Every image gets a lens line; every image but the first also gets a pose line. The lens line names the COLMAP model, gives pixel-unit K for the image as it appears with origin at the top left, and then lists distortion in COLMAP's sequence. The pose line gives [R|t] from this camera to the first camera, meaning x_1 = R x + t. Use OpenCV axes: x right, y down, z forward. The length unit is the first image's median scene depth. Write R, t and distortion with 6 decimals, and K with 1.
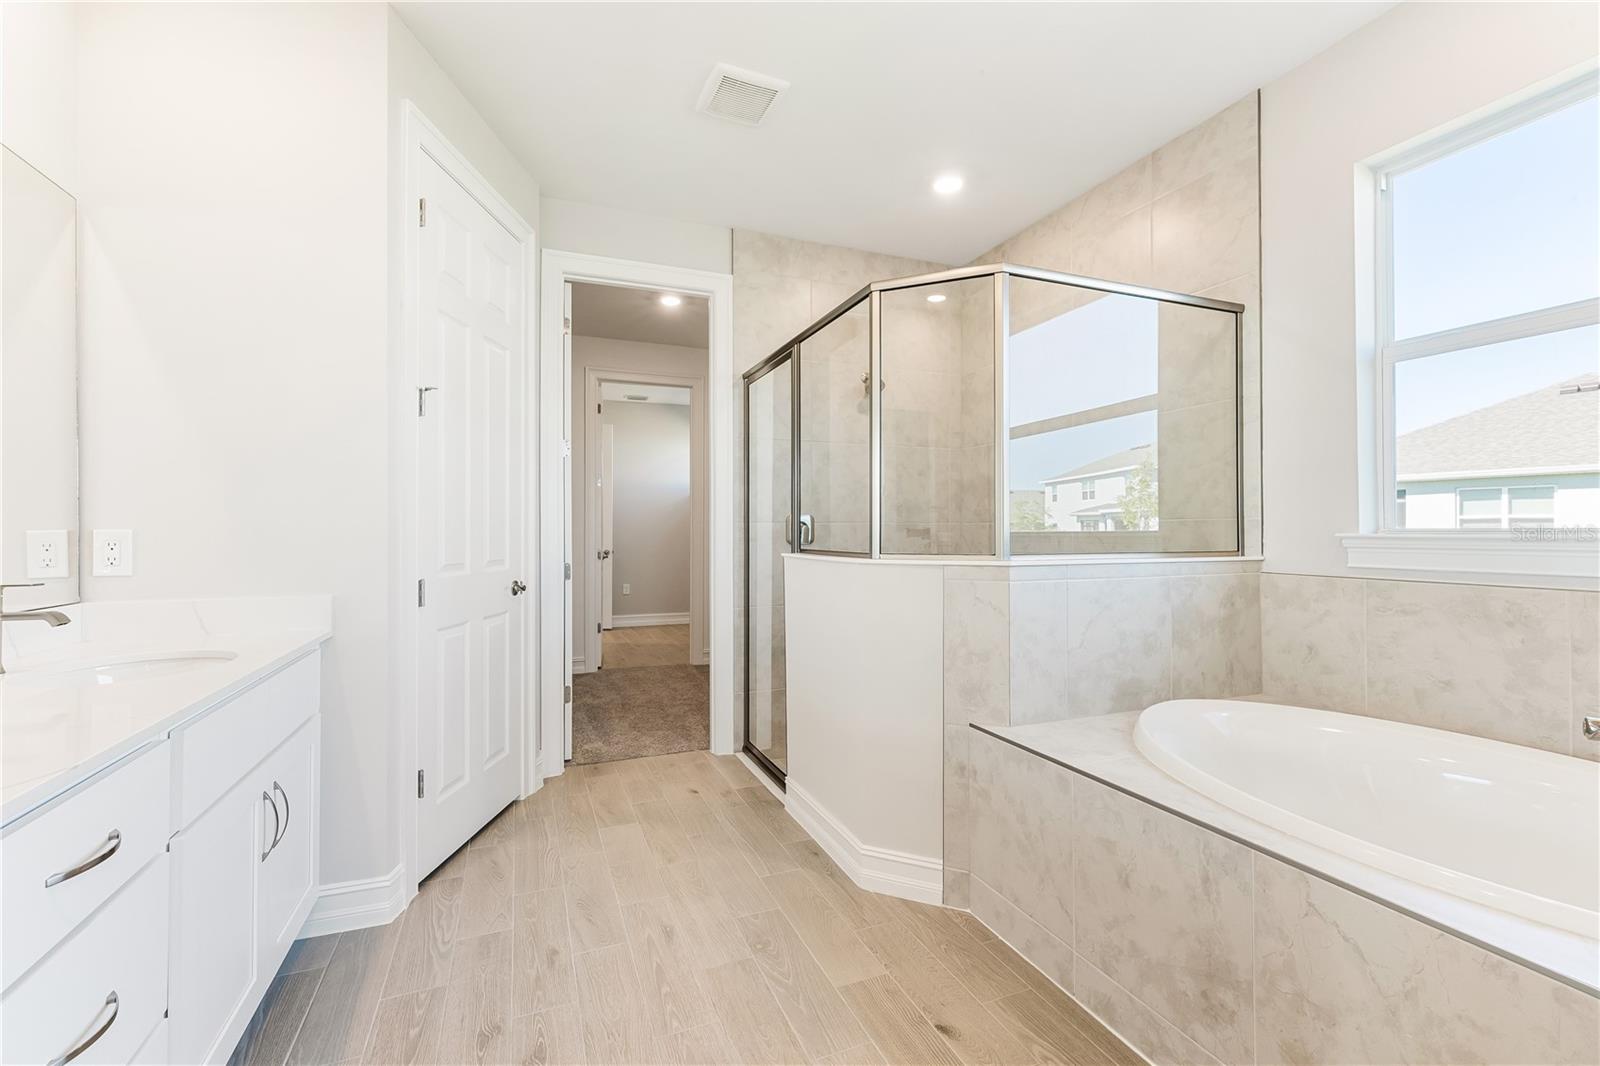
lens RADIAL K [[676.4, 0, 798.7], [0, 676.4, 529.2], [0, 0, 1]] dist [0.005767, -0.000325]
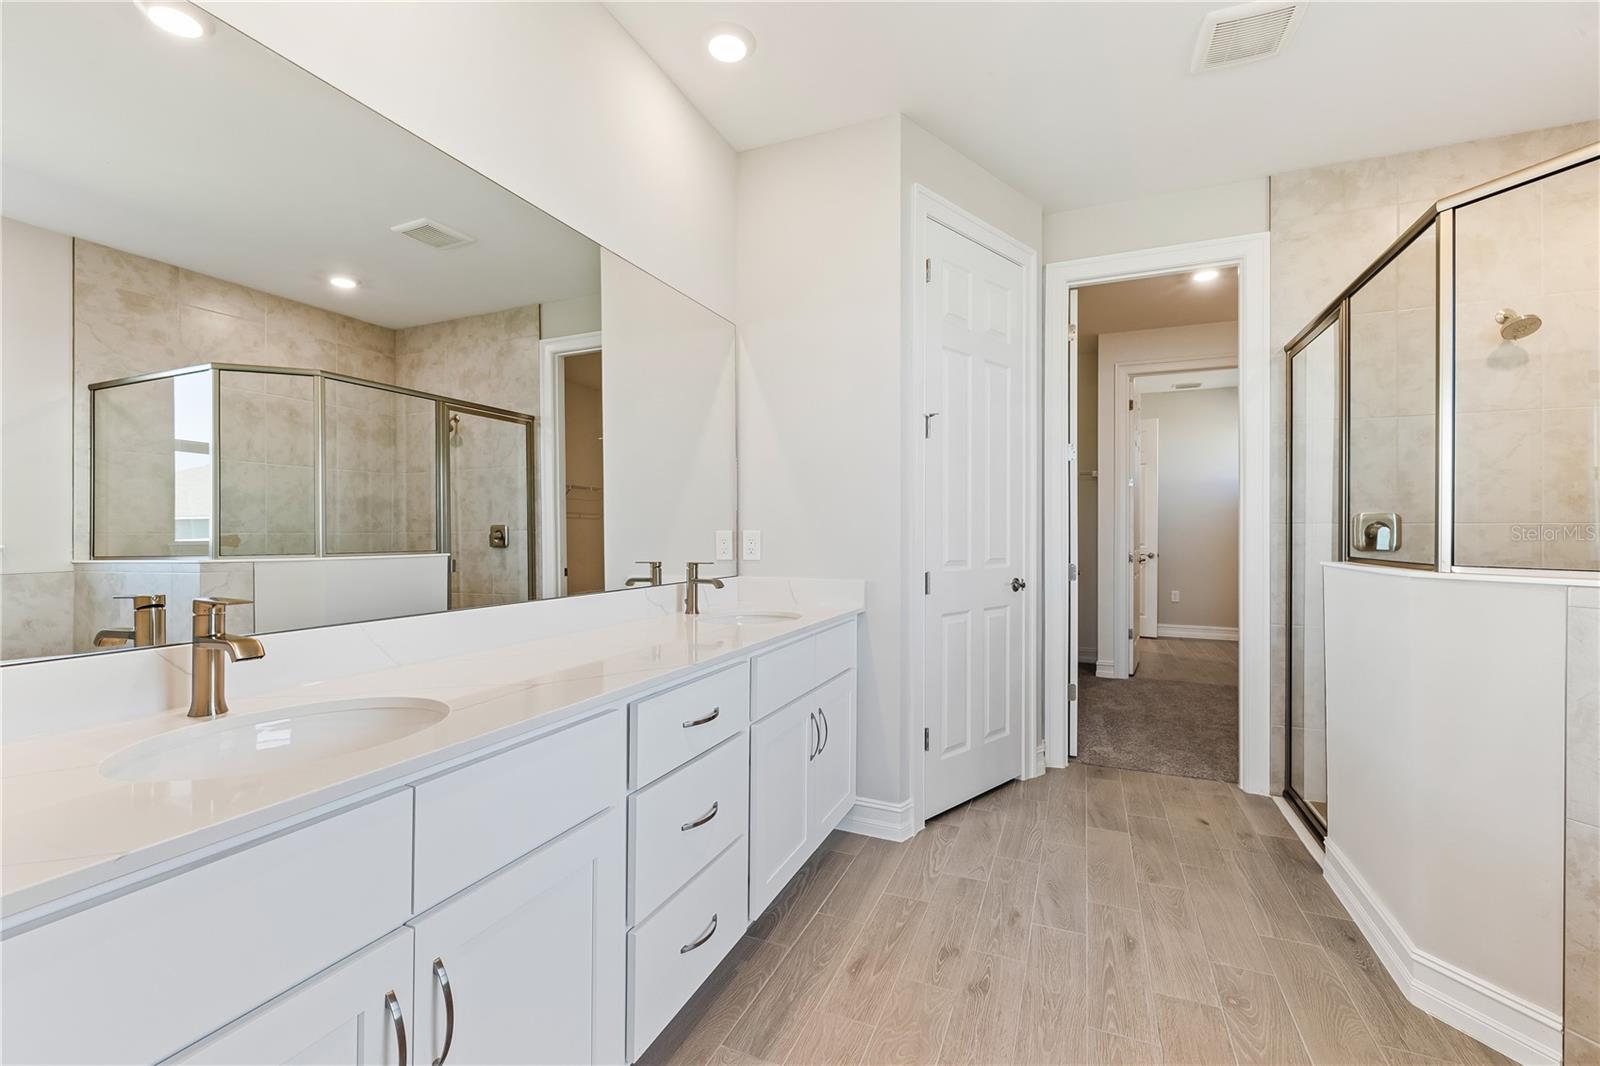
lens RADIAL K [[676.4, 0, 806.2], [0, 676.4, 534.1], [0, 0, 1]] dist [0.005767, -0.000325]
pose [[0.714385, 0.005713, -0.699730, 0.123133], [-0.001902, 0.999979, 0.006222, -0.001216], [0.699750, -0.003114, 0.714381, -0.019304]]
